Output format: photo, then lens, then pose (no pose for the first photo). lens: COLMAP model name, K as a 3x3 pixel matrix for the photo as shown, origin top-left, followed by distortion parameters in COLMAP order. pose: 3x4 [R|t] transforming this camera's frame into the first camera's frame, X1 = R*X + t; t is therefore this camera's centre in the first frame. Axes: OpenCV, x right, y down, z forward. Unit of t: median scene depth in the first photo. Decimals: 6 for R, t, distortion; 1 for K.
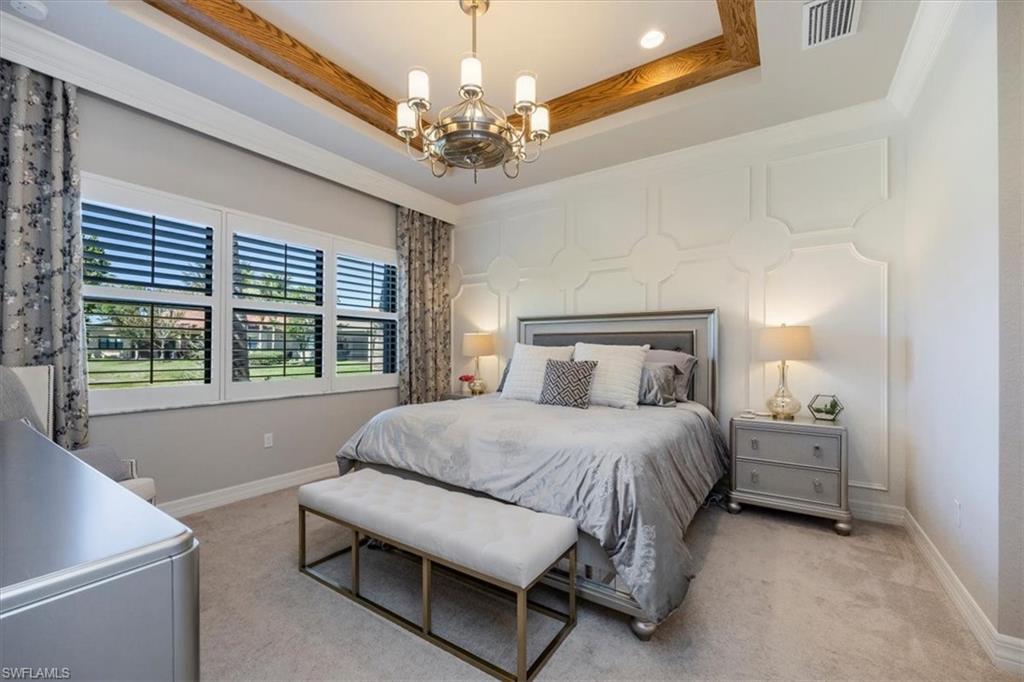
lens RADIAL K [[412.1, 0, 512.0], [0, 412.1, 341.0], [0, 0, 1]] dist [-0.001582, -0.000144]
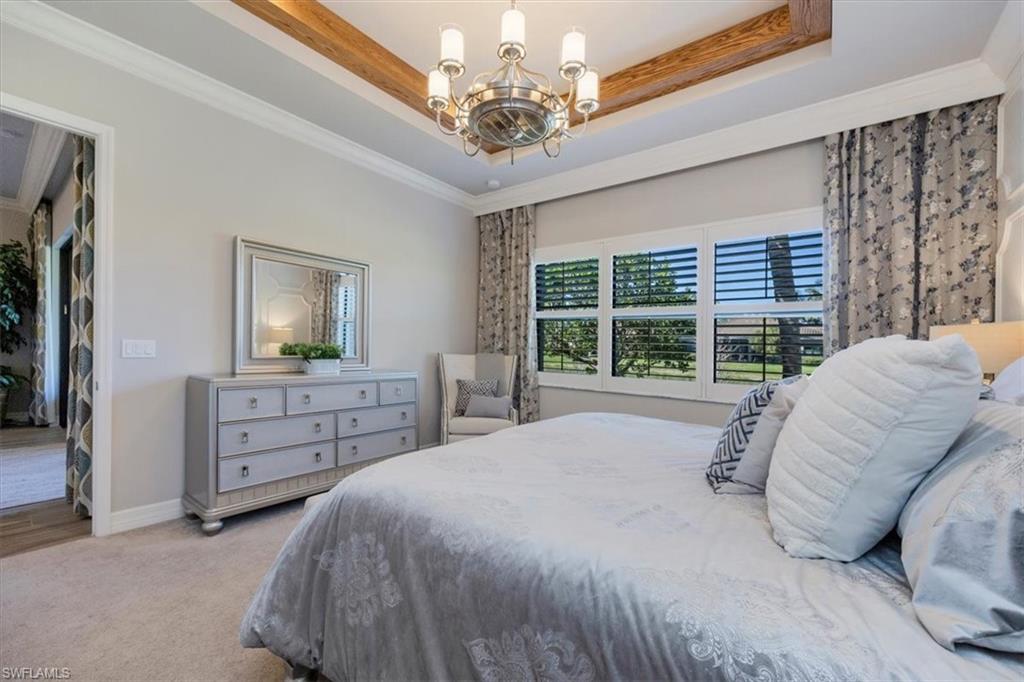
lens RADIAL K [[412.1, 0, 512.0], [0, 412.1, 341.0], [0, 0, 1]] dist [-0.001582, -0.000144]
pose [[-0.064369, -0.021443, -0.997696, 0.436674], [-0.009201, 0.999739, -0.020893, 0.016666], [0.997884, 0.007835, -0.064549, 0.589380]]
